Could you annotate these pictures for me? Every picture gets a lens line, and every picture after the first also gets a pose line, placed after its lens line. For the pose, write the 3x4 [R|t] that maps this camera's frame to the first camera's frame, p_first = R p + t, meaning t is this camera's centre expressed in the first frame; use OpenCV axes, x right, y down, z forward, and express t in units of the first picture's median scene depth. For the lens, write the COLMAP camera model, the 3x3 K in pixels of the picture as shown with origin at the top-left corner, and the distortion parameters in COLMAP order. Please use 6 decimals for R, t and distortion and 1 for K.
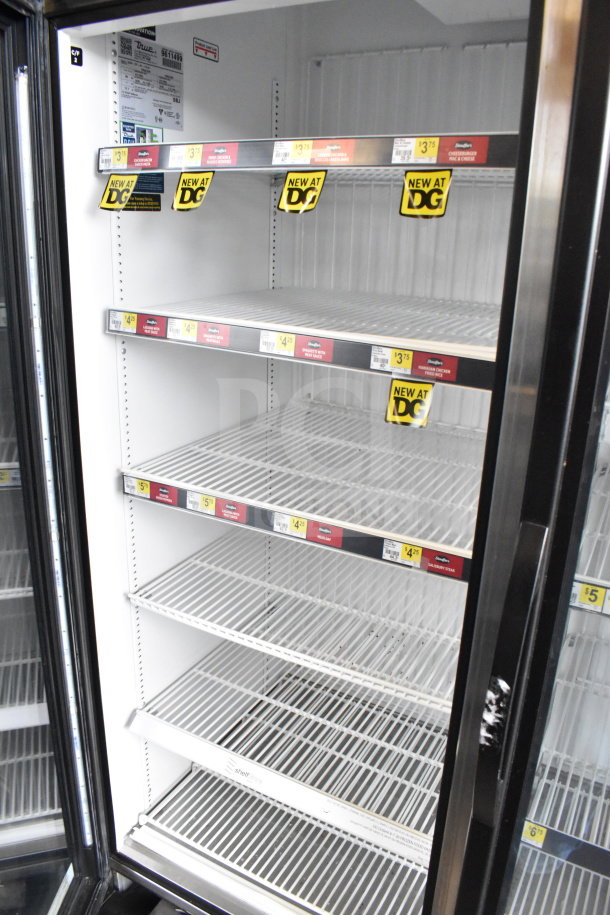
lens RADIAL K [[747.2, 0, 306.8], [0, 747.2, 456.4], [0, 0, 1]] dist [0.016333, 0.002257]
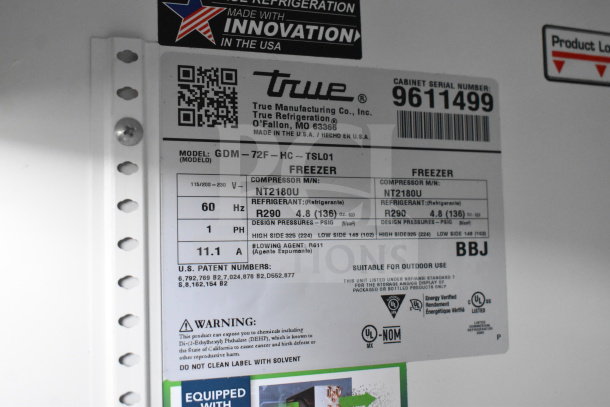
lens RADIAL K [[785.4, 0, 304.8], [0, 785.4, 203.3], [0, 0, 1]] dist [-0.005807, 0.000000]
pose [[0.809057, -0.086361, -0.581350, -0.063676], [-0.133879, 0.936061, -0.325372, -0.404061], [0.572279, 0.341075, 0.745765, 0.780919]]
